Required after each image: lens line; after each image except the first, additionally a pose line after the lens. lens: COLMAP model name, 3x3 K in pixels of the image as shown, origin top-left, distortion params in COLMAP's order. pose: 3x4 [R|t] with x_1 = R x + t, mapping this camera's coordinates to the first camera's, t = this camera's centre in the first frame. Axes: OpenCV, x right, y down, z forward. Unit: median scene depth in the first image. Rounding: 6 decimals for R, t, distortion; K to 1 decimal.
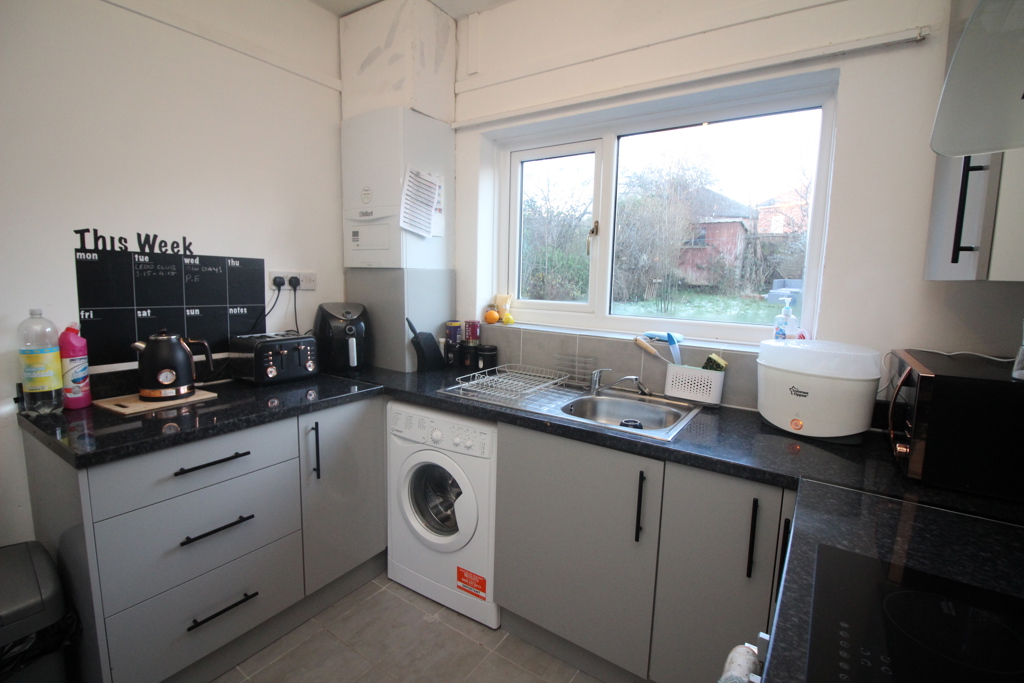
lens RADIAL K [[469.3, 0, 512.7], [0, 469.3, 337.3], [0, 0, 1]] dist [-0.016216, -0.000685]
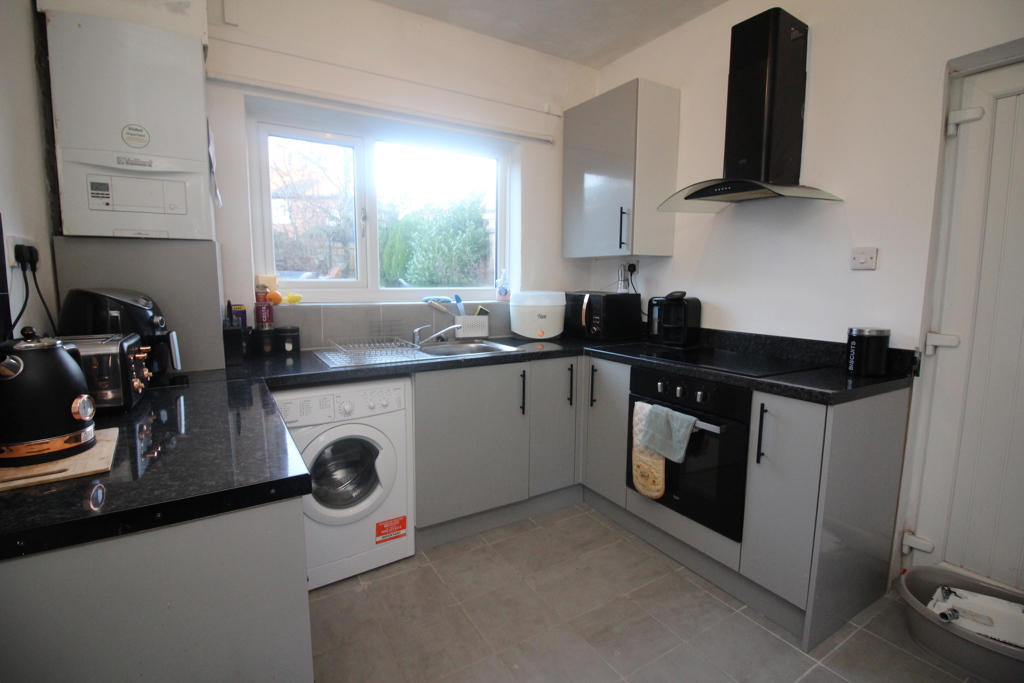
lens RADIAL K [[469.3, 0, 512.5], [0, 469.3, 338.1], [0, 0, 1]] dist [-0.016216, -0.000685]
pose [[0.416265, -0.135621, 0.899072, -0.930948], [0.123438, 0.988088, 0.091898, 0.011598], [-0.900825, 0.072726, 0.428048, 0.240257]]
